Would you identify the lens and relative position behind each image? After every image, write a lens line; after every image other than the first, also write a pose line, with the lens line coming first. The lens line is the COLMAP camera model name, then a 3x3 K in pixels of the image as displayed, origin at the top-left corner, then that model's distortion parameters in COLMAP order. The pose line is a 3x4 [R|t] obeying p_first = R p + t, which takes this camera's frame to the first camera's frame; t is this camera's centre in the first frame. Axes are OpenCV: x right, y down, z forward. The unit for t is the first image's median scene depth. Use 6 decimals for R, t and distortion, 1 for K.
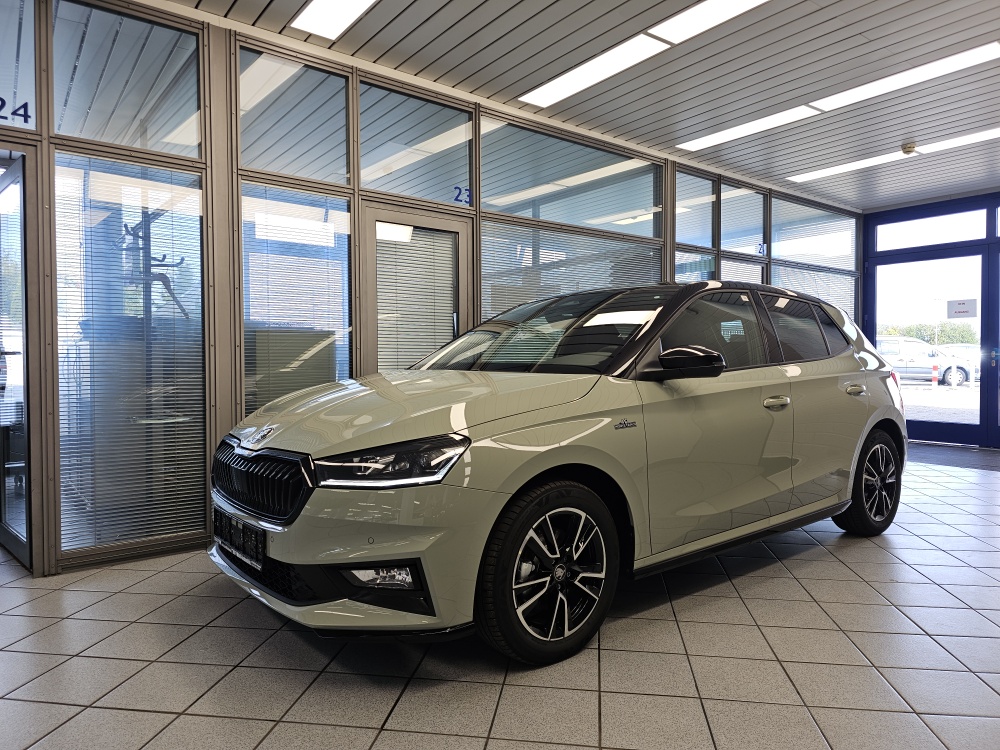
lens RADIAL K [[673.7, 0, 499.2], [0, 673.7, 371.3], [0, 0, 1]] dist [0.068014, -0.072084]
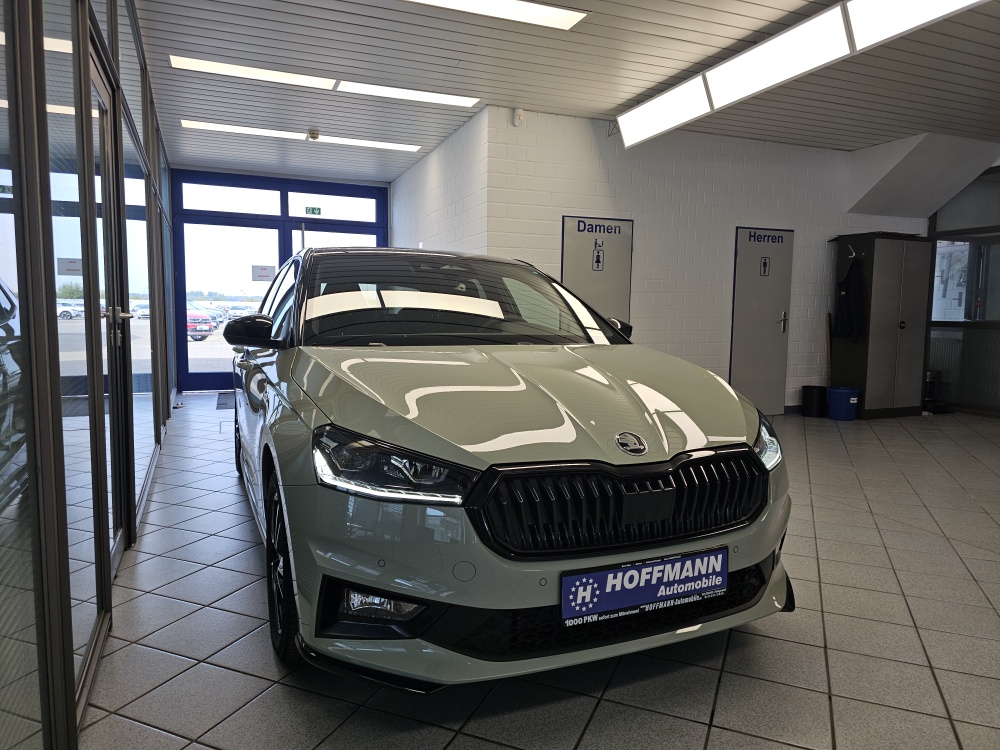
lens RADIAL K [[673.7, 0, 499.2], [0, 673.7, 371.3], [0, 0, 1]] dist [0.068014, -0.072084]
pose [[0.250878, -0.074566, 0.965142, -1.174291], [0.002515, 0.997076, 0.076380, -0.039512], [-0.968015, -0.016734, 0.250332, 1.039200]]
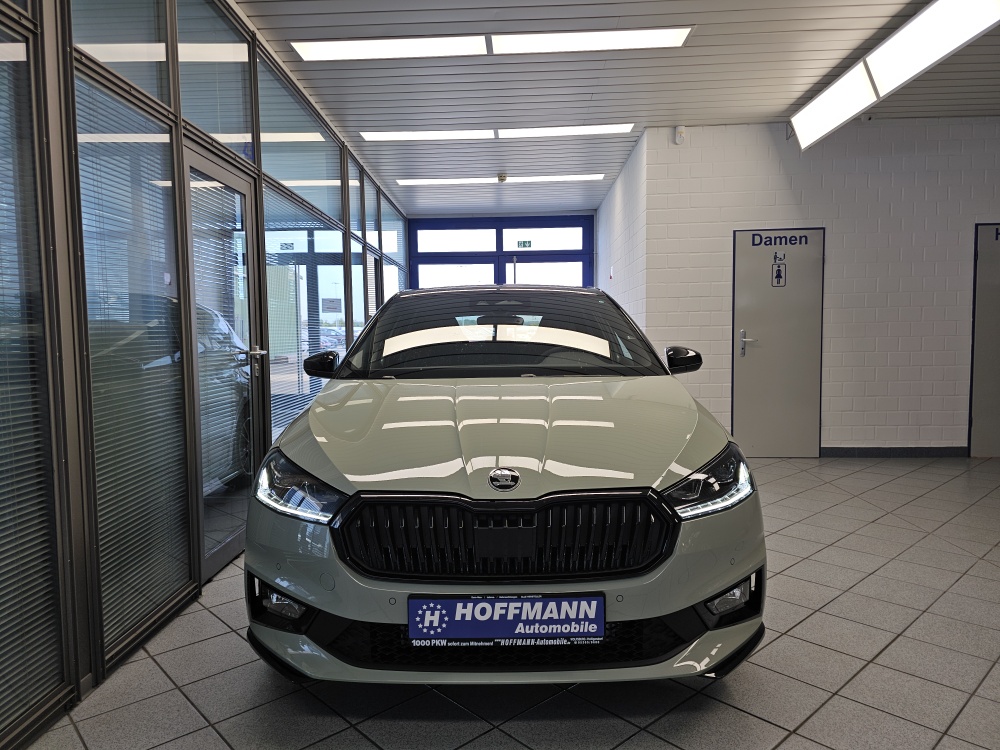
lens RADIAL K [[667.6, 0, 488.8], [0, 667.6, 373.6], [0, 0, 1]] dist [0.065941, -0.074319]
pose [[0.634058, -0.051461, 0.771571, -1.002764], [0.024027, 0.998612, 0.046859, -0.059381], [-0.772912, -0.011173, 0.634415, 0.589942]]
